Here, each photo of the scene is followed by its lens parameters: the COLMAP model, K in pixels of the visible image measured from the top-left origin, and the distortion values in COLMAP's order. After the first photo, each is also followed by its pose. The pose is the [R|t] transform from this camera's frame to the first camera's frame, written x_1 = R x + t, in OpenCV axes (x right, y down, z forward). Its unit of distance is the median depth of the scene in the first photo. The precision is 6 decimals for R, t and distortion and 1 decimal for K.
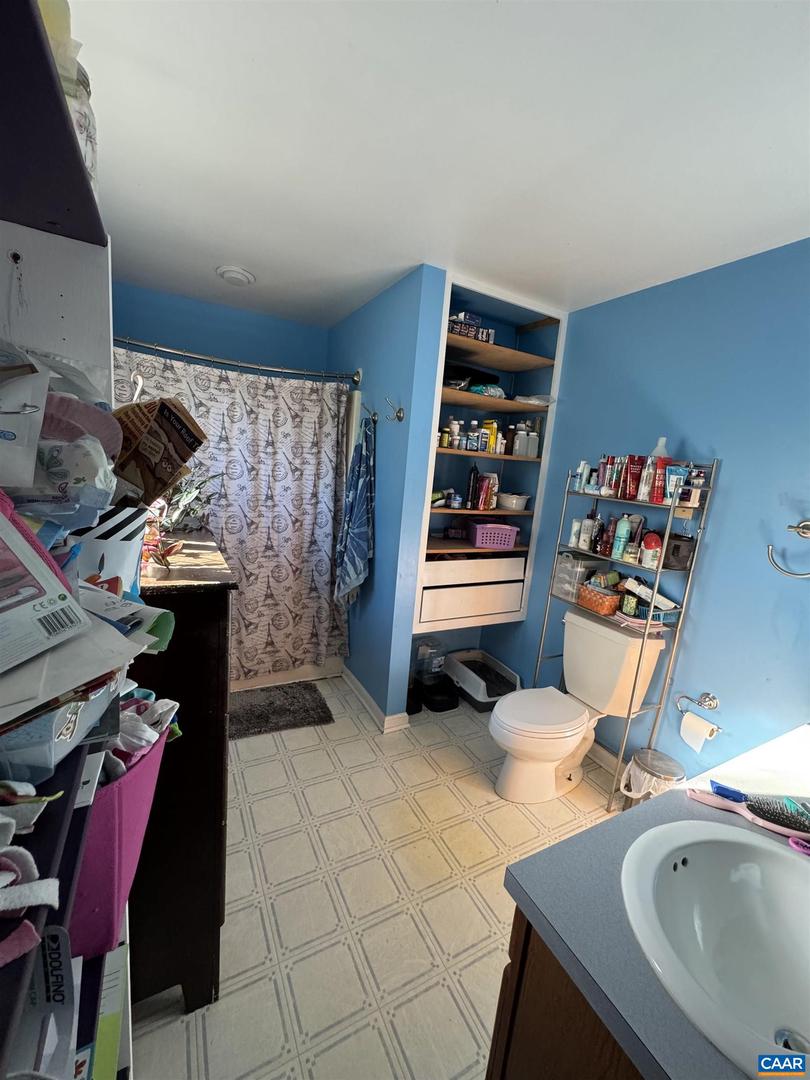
lens RADIAL K [[433.3, 0, 404.7], [0, 433.3, 537.7], [0, 0, 1]] dist [0.002473, -0.000139]
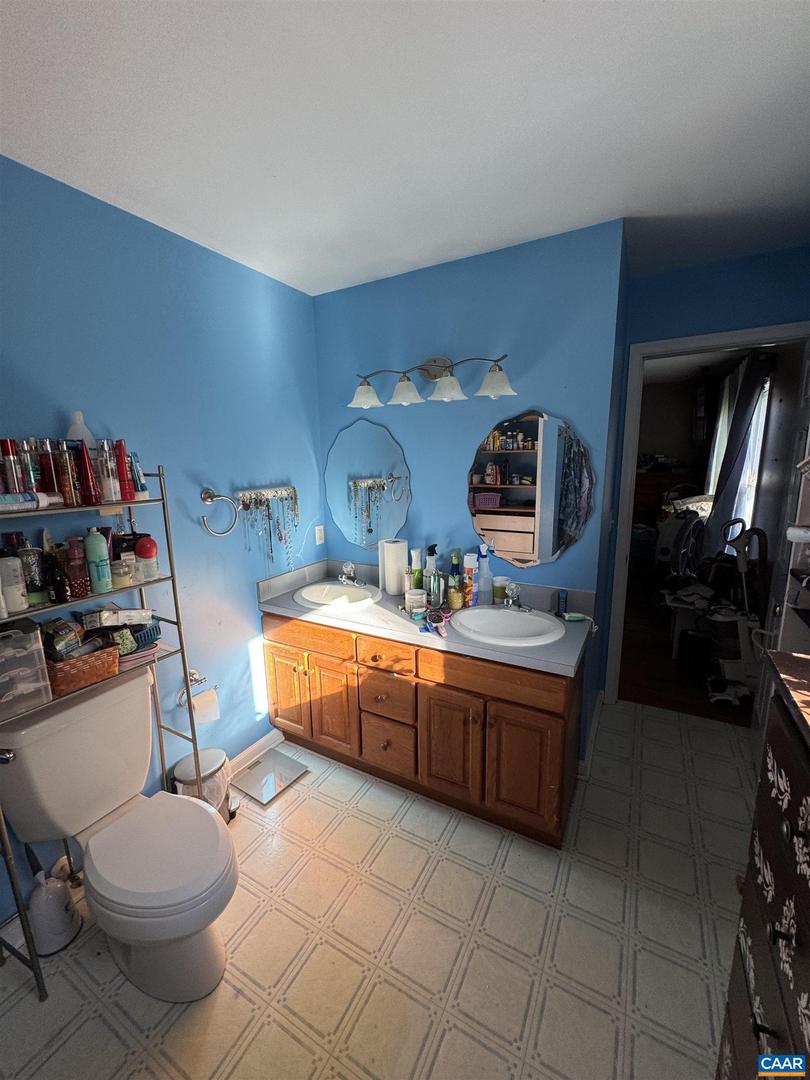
lens RADIAL K [[433.3, 0, 406.8], [0, 433.3, 545.1], [0, 0, 1]] dist [0.002473, -0.000139]
pose [[-0.543096, -0.241273, 0.804260, -0.363359], [0.122136, 0.924942, 0.359952, -0.250214], [-0.830740, 0.293717, -0.472865, 1.092380]]
